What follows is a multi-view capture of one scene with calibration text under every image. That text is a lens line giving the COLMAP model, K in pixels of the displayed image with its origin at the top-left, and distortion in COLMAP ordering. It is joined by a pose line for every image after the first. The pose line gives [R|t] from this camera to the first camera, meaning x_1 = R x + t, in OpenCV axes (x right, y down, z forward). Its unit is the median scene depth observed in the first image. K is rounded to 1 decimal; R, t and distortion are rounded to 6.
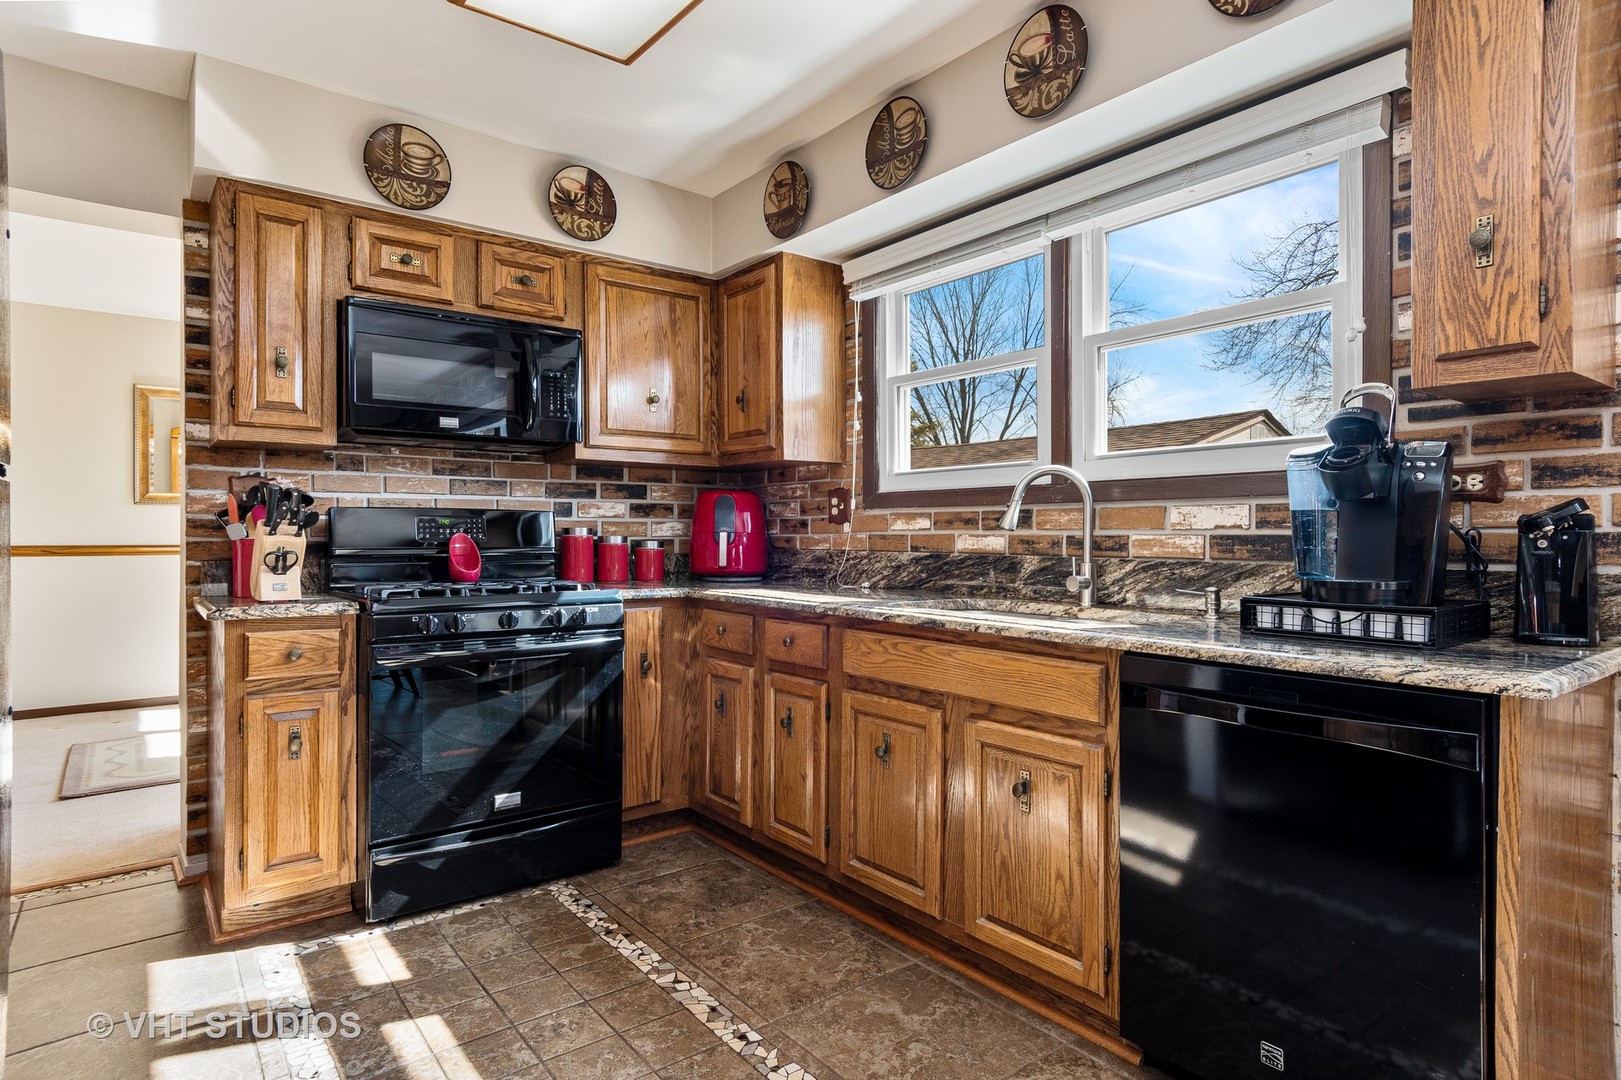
lens RADIAL K [[873.0, 0, 812.4], [0, 873.0, 536.7], [0, 0, 1]] dist [0.004549, -0.000454]
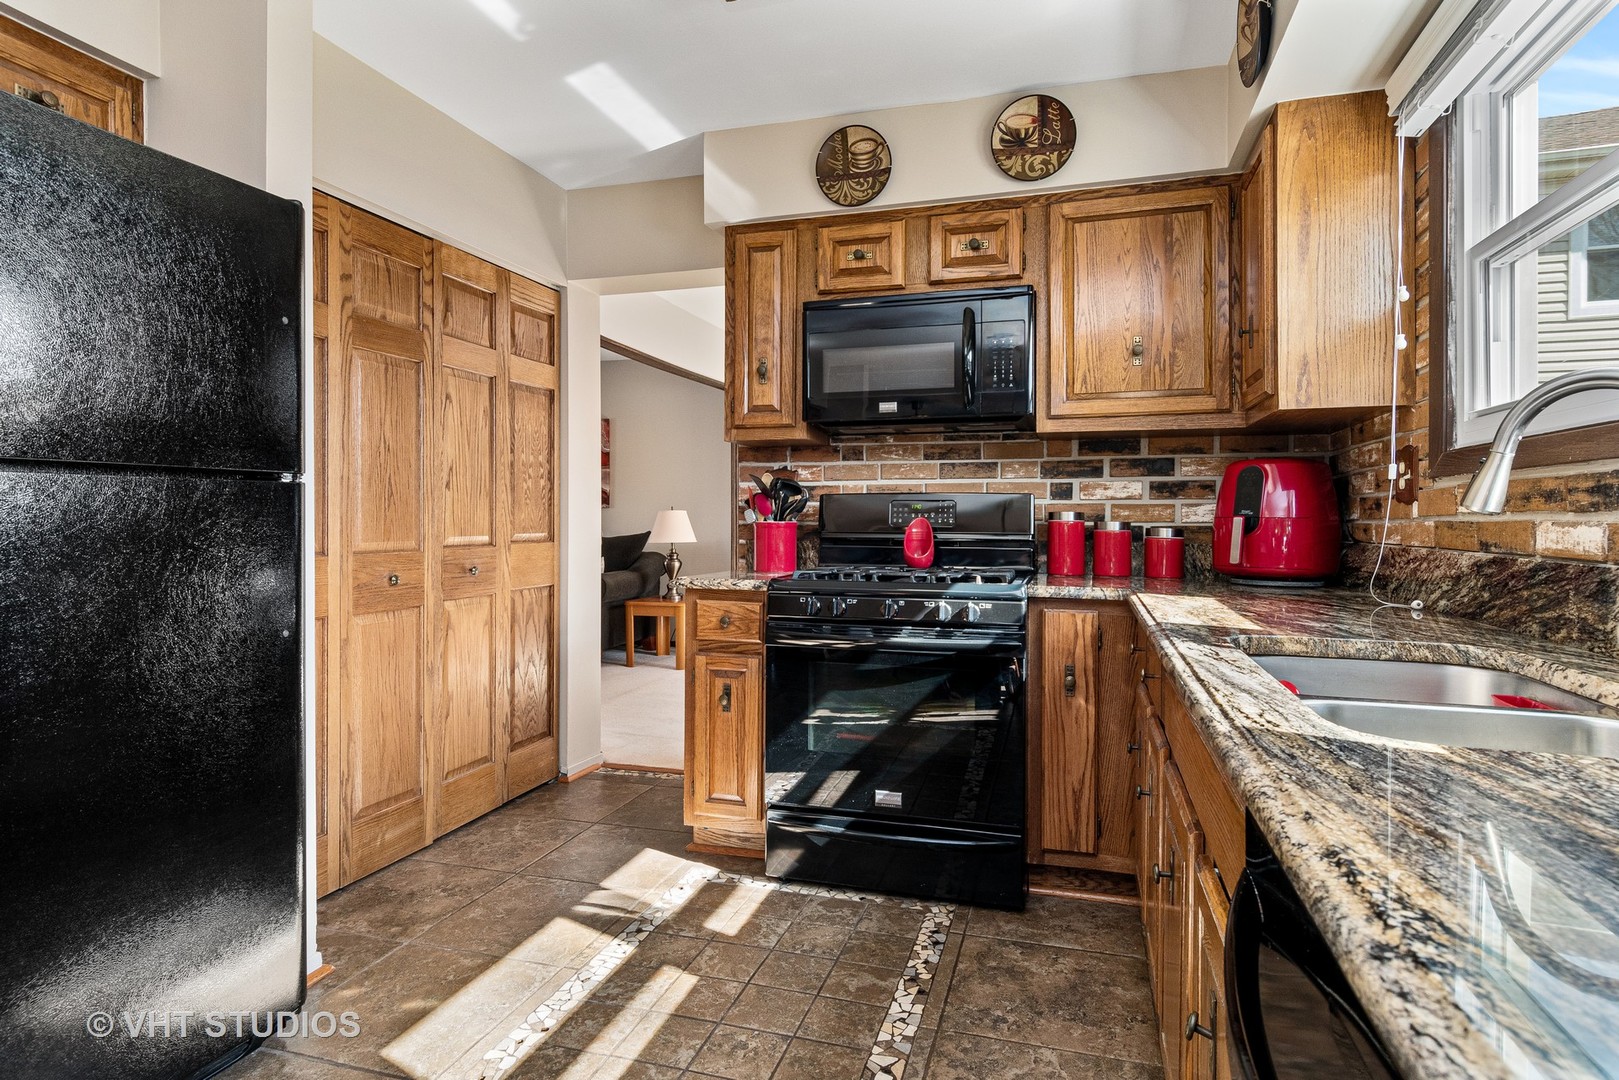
lens RADIAL K [[873.4, 0, 826.7], [0, 873.4, 519.4], [0, 0, 1]] dist [0.010858, -0.000627]
pose [[0.580680, 0.002394, -0.814128, 0.348396], [-0.004611, 0.999989, -0.000349, -0.001517], [0.814119, 0.003957, 0.580685, 0.351704]]
